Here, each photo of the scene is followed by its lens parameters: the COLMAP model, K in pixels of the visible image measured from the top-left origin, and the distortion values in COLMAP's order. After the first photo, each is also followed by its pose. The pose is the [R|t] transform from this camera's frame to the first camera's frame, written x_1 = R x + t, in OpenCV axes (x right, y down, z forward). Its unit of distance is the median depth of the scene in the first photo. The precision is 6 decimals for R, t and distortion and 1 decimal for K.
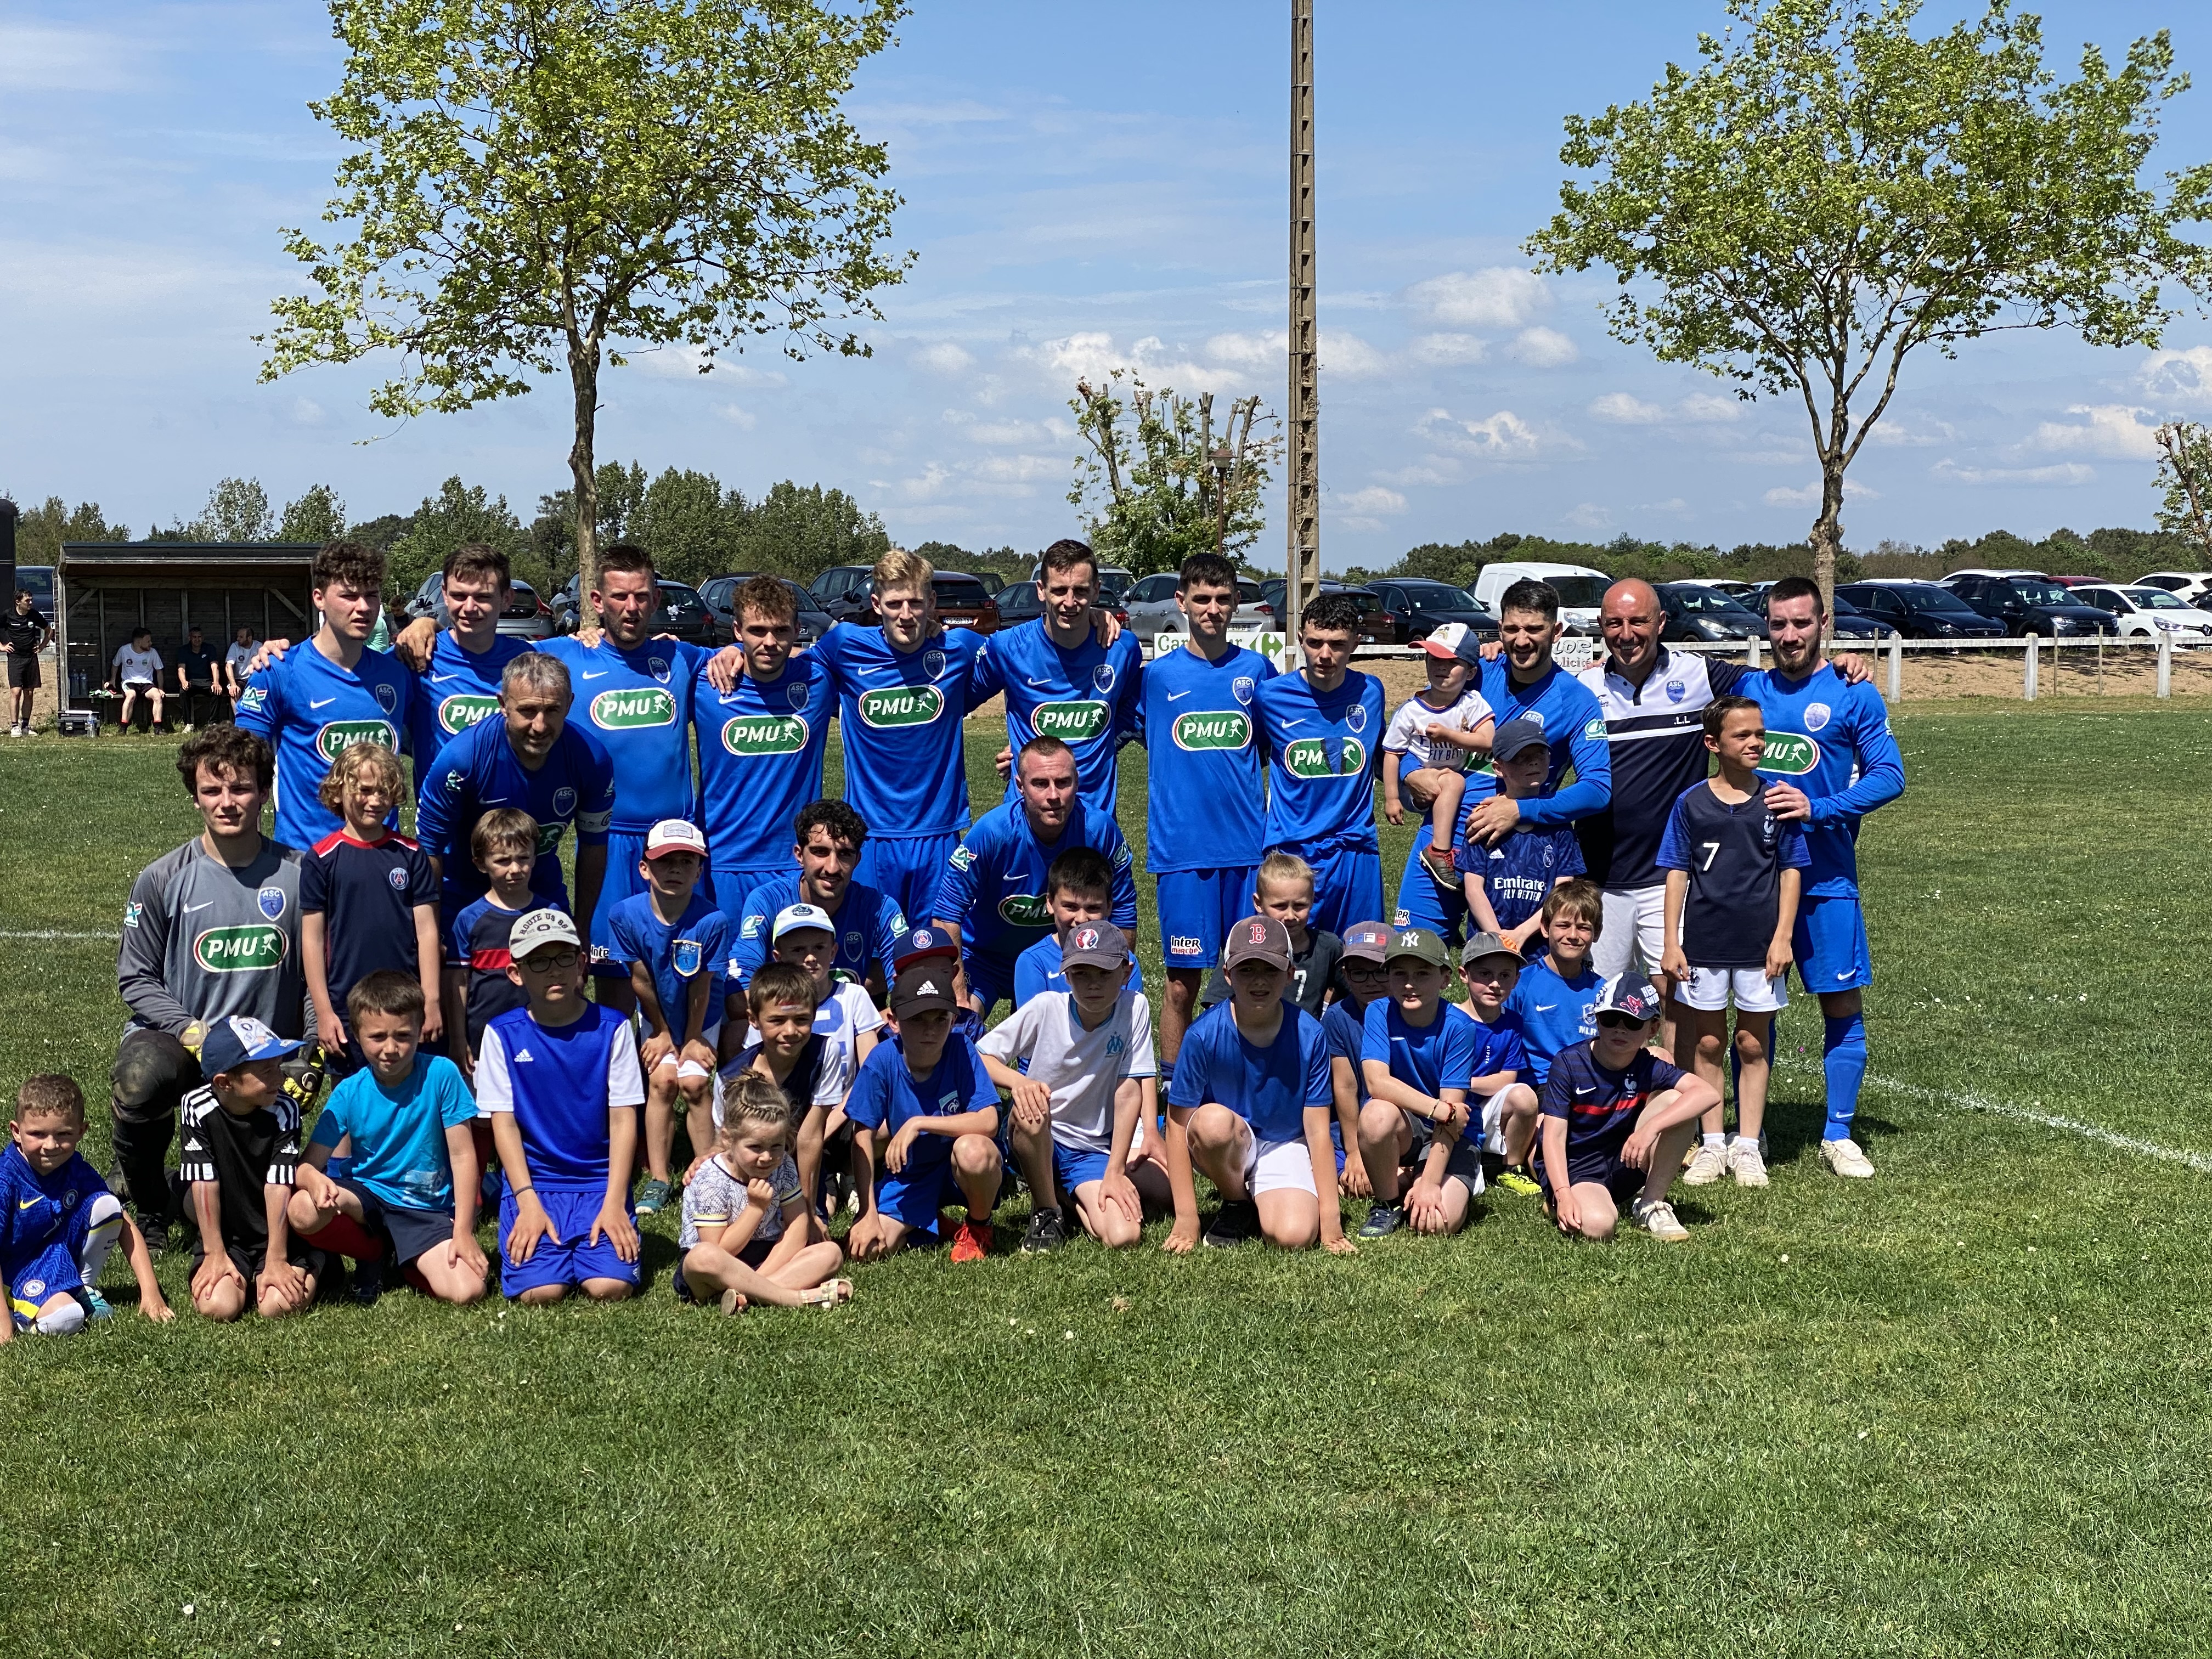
lens RADIAL K [[3320.5, 0, 1109.1], [0, 3320.5, 861.7], [0, 0, 1]] dist [0.252697, -0.018375]
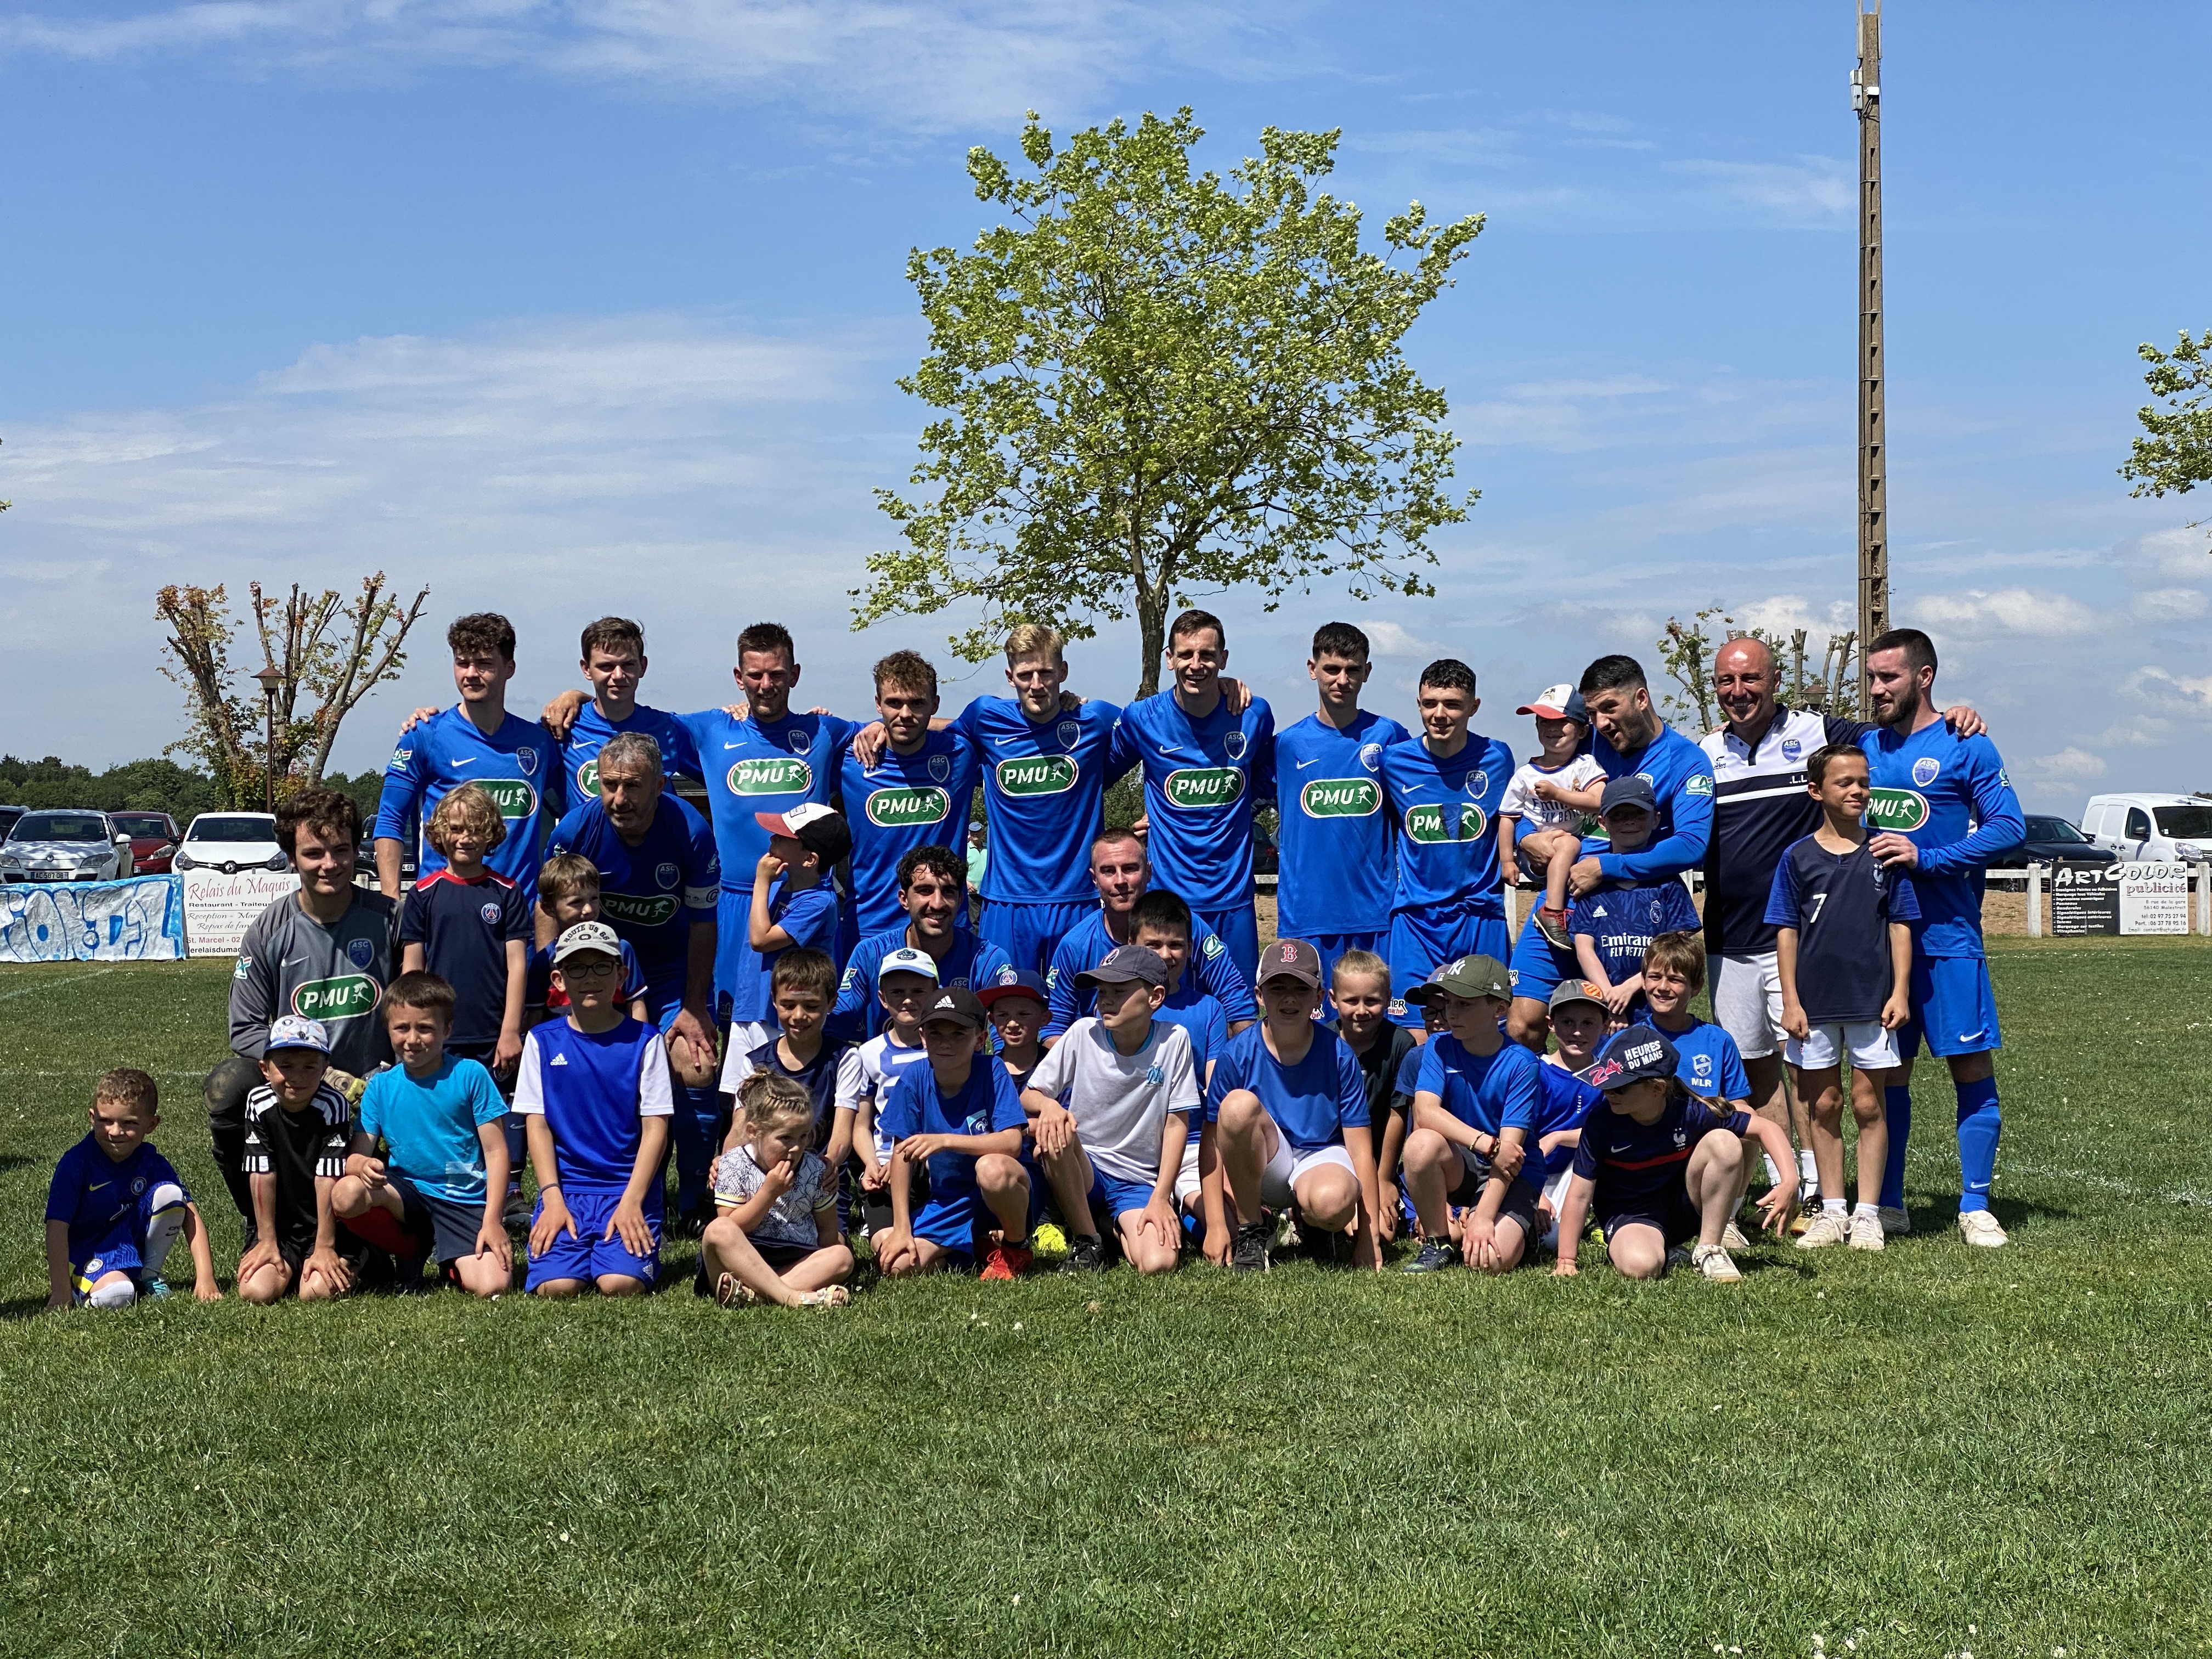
lens RADIAL K [[3322.6, 0, 1106.0], [0, 3322.6, 829.5], [0, 0, 1]] dist [0.162169, -0.019595]
pose [[0.982708, -0.006442, -0.185052, 0.148965], [-0.009426, 0.996358, -0.084742, 0.056781], [0.184924, 0.085021, 0.979068, -0.001038]]
